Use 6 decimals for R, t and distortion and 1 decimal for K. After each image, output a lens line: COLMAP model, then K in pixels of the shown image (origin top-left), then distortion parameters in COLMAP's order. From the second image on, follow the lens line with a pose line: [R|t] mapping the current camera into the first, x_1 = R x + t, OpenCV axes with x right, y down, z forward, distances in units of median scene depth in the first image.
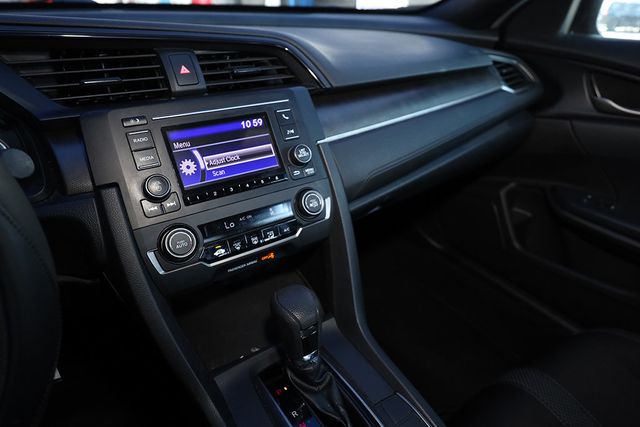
lens RADIAL K [[399.1, 0, 324.2], [0, 399.1, 210.7], [0, 0, 1]] dist [0.005852, 0.002432]
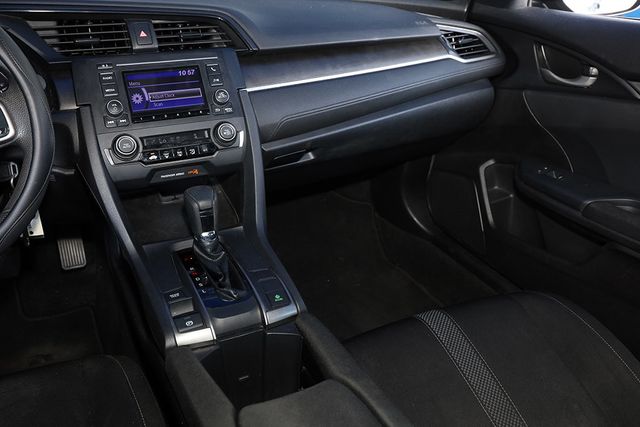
lens RADIAL K [[628.2, 0, 319.9], [0, 628.2, 195.3], [0, 0, 1]] dist [0.026257, 0.000000]
pose [[0.989317, 0.053092, -0.135771, 0.585891], [-0.065742, 0.993729, -0.090451, 0.365809], [0.130117, 0.098411, 0.986603, -1.038029]]
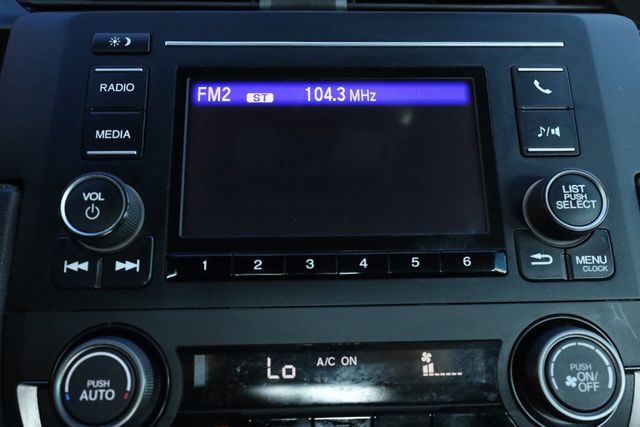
lens RADIAL K [[601.1, 0, 320.6], [0, 601.1, 212.5], [0, 0, 1]] dist [0.030383, 0.000000]
pose [[0.840283, 0.148169, -0.521508, 0.023406], [-0.247044, 0.960902, -0.125042, -0.031463], [0.482591, 0.233907, 0.844034, 0.533705]]
